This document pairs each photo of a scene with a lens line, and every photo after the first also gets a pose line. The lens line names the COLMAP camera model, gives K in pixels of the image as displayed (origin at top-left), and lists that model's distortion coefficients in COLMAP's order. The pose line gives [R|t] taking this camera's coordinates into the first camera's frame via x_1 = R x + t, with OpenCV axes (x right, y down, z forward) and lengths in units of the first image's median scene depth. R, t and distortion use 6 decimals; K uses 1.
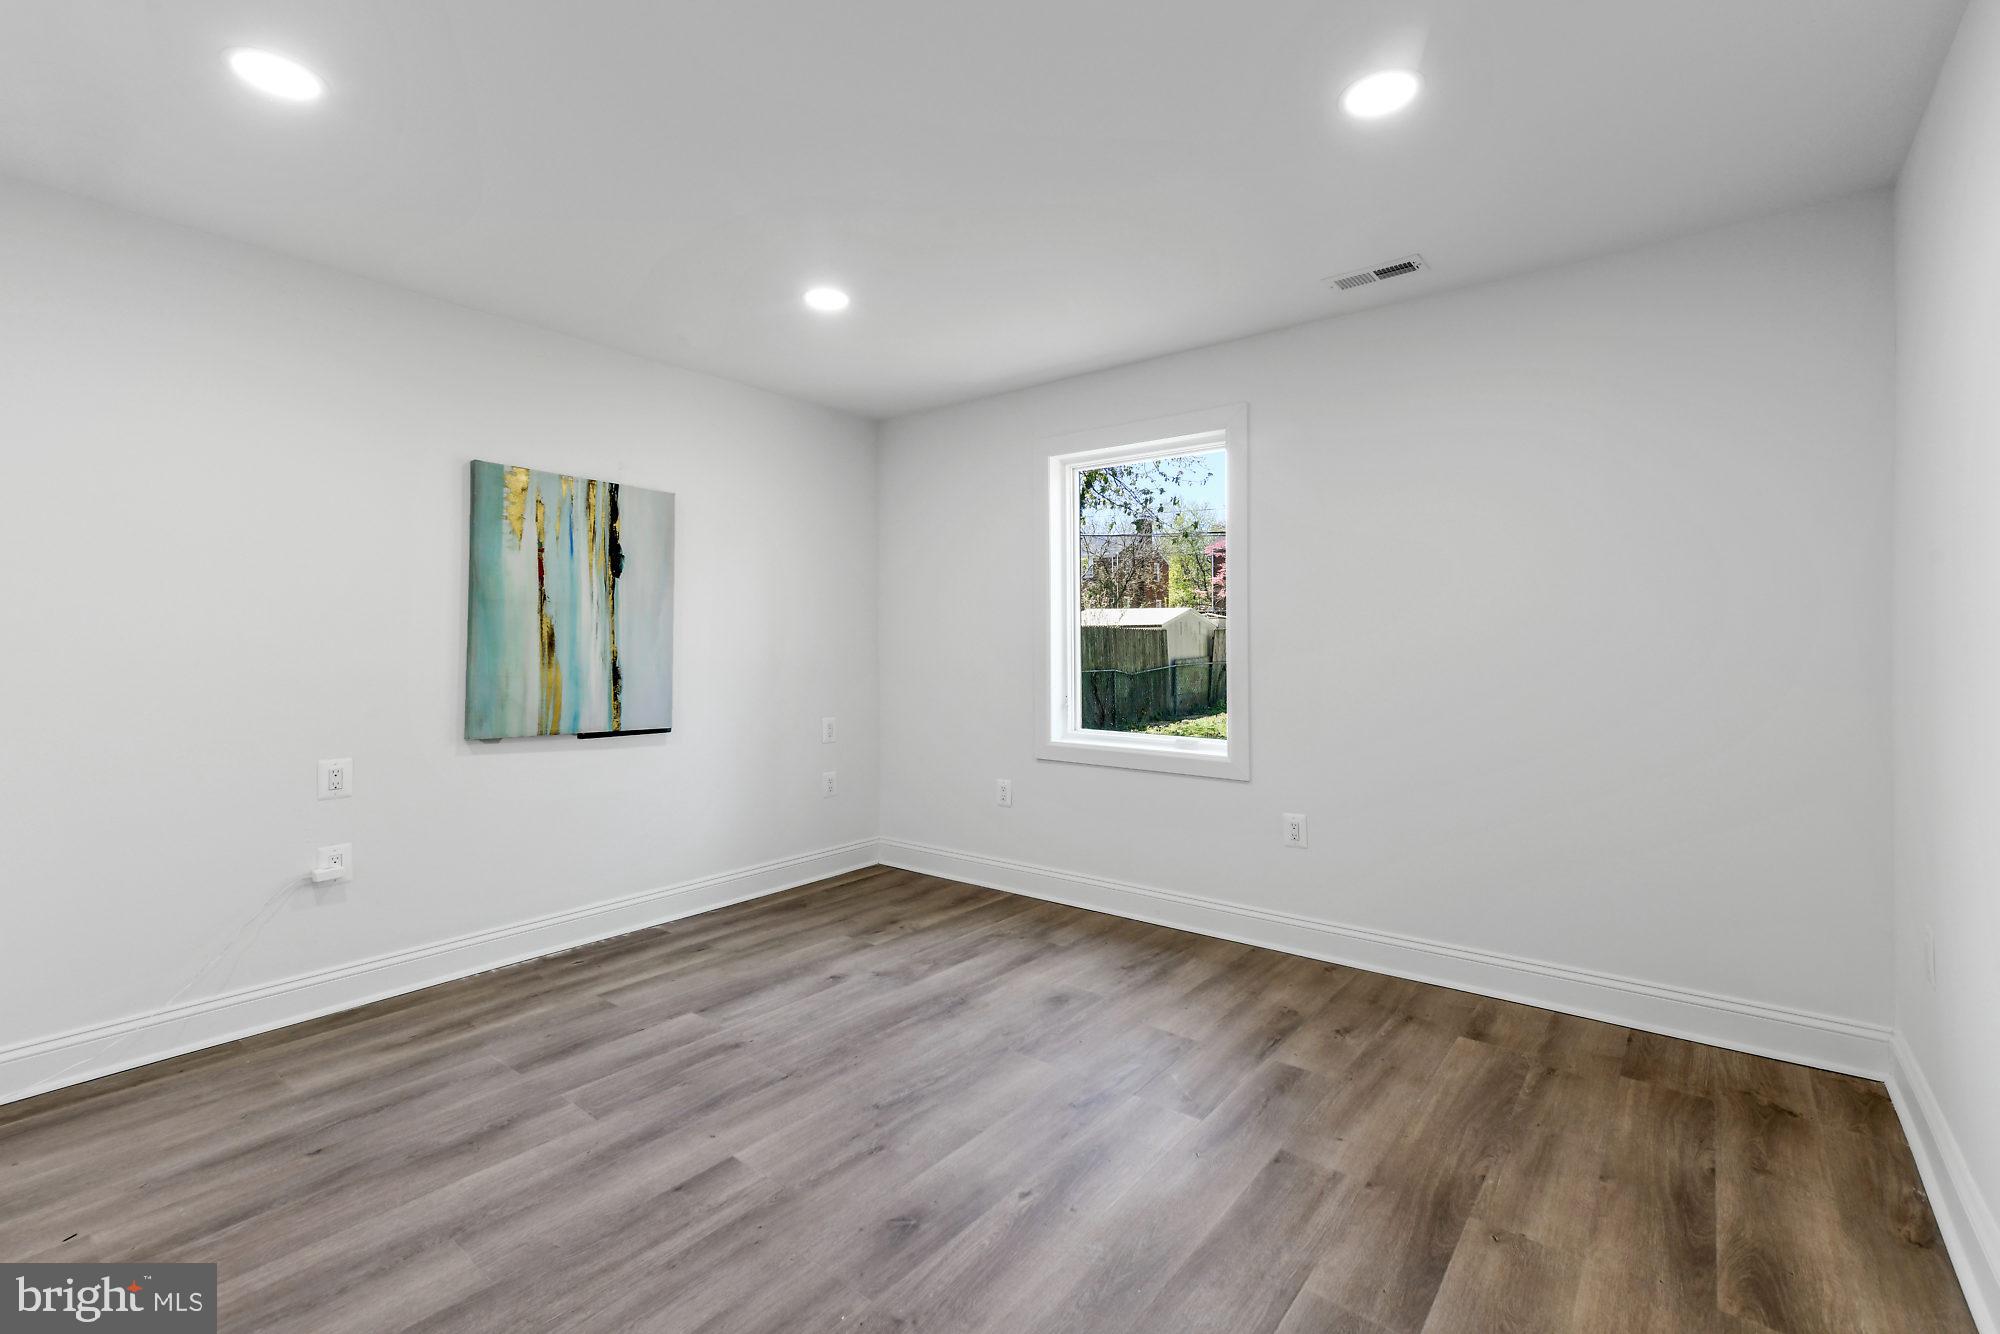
lens RADIAL K [[873.9, 0, 999.4], [0, 873.9, 655.9], [0, 0, 1]] dist [-0.003850, -0.001403]
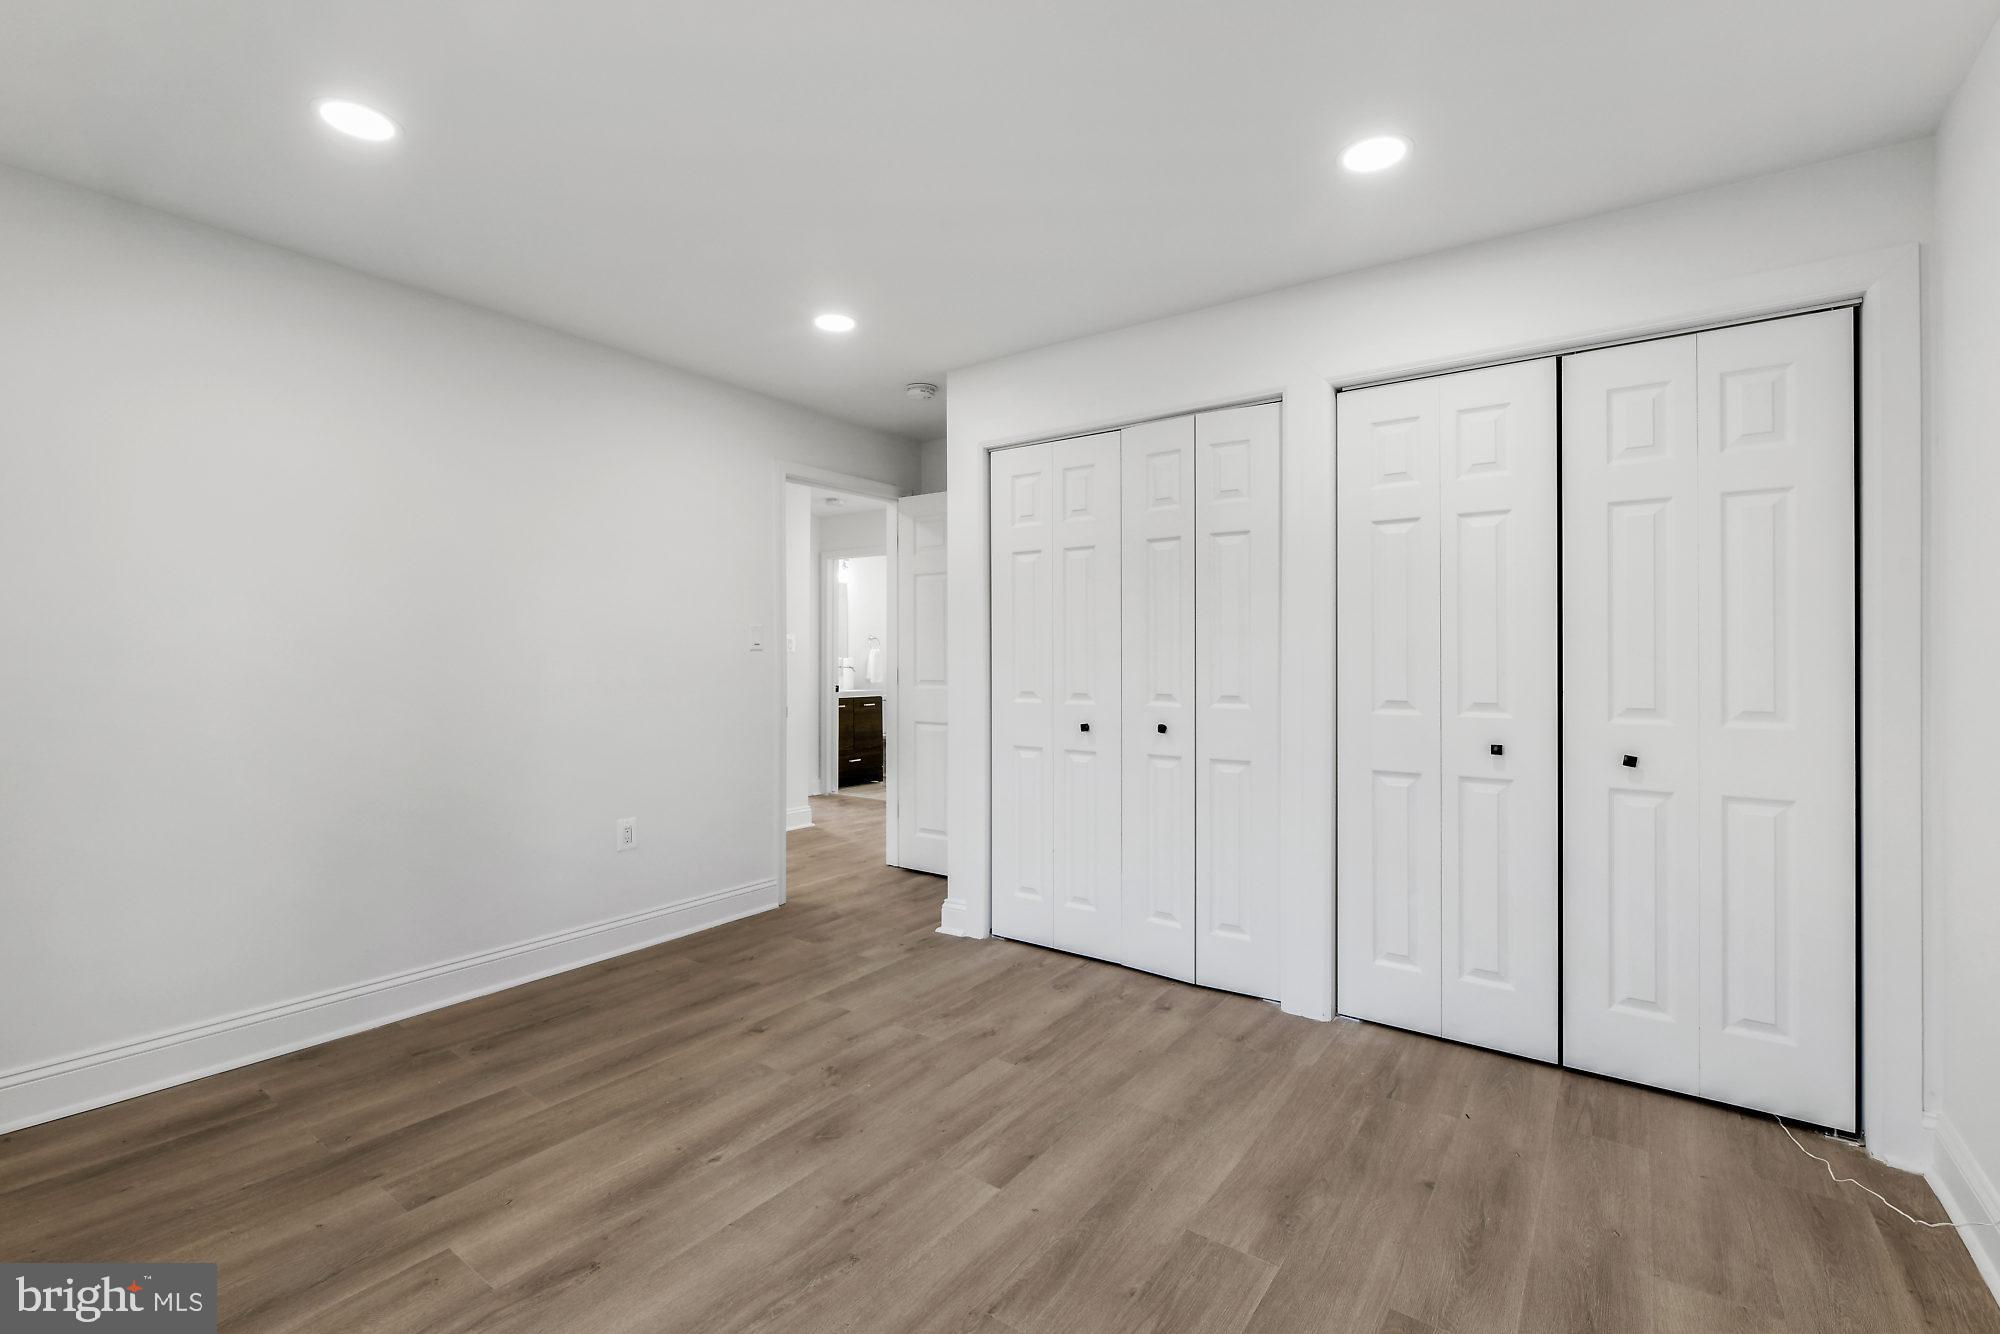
lens RADIAL K [[873.9, 0, 988.5], [0, 873.9, 661.7], [0, 0, 1]] dist [-0.003850, -0.001403]
pose [[-0.999381, -0.005101, -0.034803, -0.265728], [-0.005766, 0.999802, 0.019036, -0.032990], [0.034699, 0.019225, -0.999213, 2.030918]]
